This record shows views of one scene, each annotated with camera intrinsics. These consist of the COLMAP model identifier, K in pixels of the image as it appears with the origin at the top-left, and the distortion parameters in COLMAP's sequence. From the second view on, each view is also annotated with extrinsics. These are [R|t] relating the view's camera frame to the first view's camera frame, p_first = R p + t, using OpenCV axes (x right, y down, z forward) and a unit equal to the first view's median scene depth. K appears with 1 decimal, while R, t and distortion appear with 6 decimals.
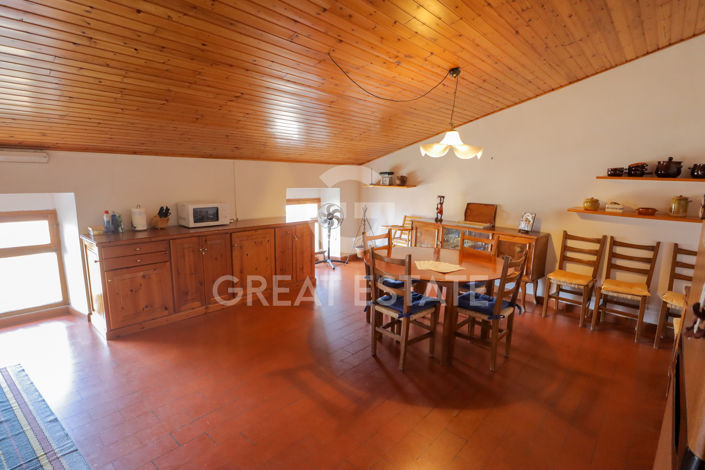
lens RADIAL K [[360.7, 0, 353.1], [0, 360.7, 238.2], [0, 0, 1]] dist [-0.028799, 0.001879]
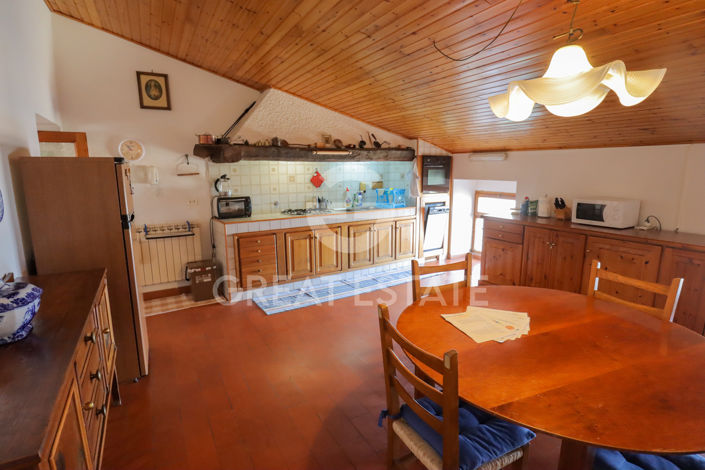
lens RADIAL K [[360.7, 0, 353.1], [0, 360.7, 234.6], [0, 0, 1]] dist [-0.028799, 0.001879]
pose [[-0.325108, 0.150741, -0.933586, 0.632921], [-0.163861, 0.963302, 0.212601, -0.105280], [0.931372, 0.222096, -0.288476, 0.746041]]
